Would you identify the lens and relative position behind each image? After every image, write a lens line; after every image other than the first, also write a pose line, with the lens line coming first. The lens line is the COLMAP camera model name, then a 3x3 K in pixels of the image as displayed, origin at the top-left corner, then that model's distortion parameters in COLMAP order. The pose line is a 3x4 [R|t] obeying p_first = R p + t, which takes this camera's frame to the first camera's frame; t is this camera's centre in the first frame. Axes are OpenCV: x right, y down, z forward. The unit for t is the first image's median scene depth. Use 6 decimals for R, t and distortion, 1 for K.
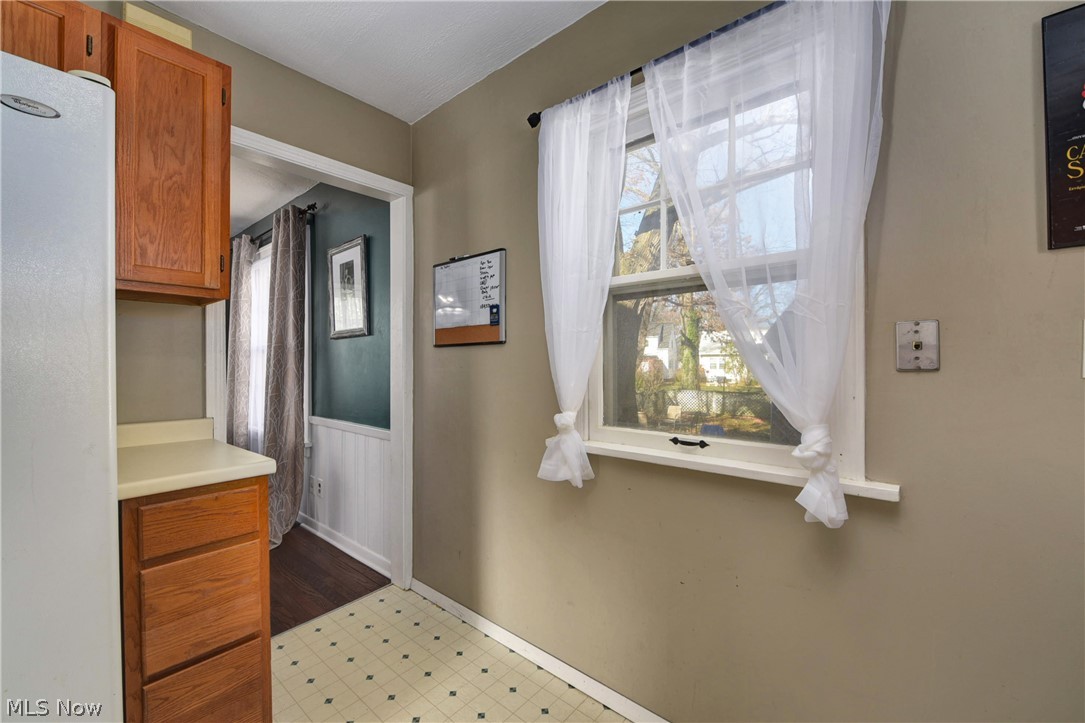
lens RADIAL K [[437.3, 0, 541.8], [0, 437.3, 362.0], [0, 0, 1]] dist [-0.001486, -0.000357]
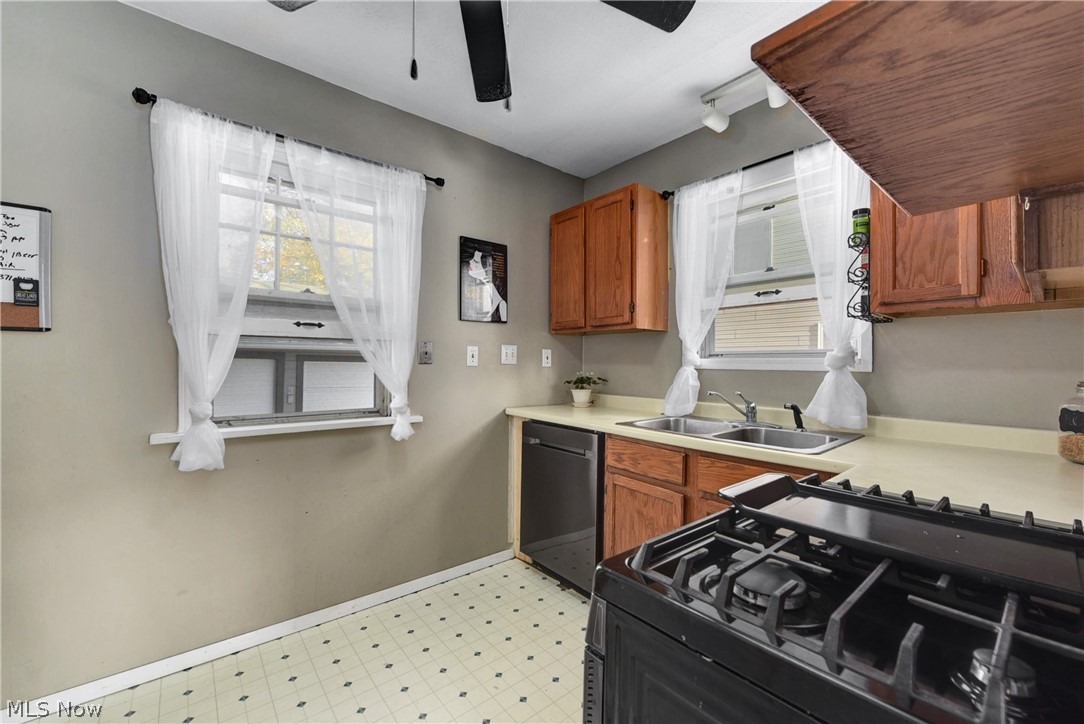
lens RADIAL K [[436.9, 0, 541.2], [0, 436.9, 359.4], [0, 0, 1]] dist [-0.001486, -0.000357]
pose [[0.165809, -0.000414, 0.986158, -0.705695], [0.001389, 0.999999, 0.000186, 0.009135], [-0.986157, 0.001339, 0.165810, 0.002862]]
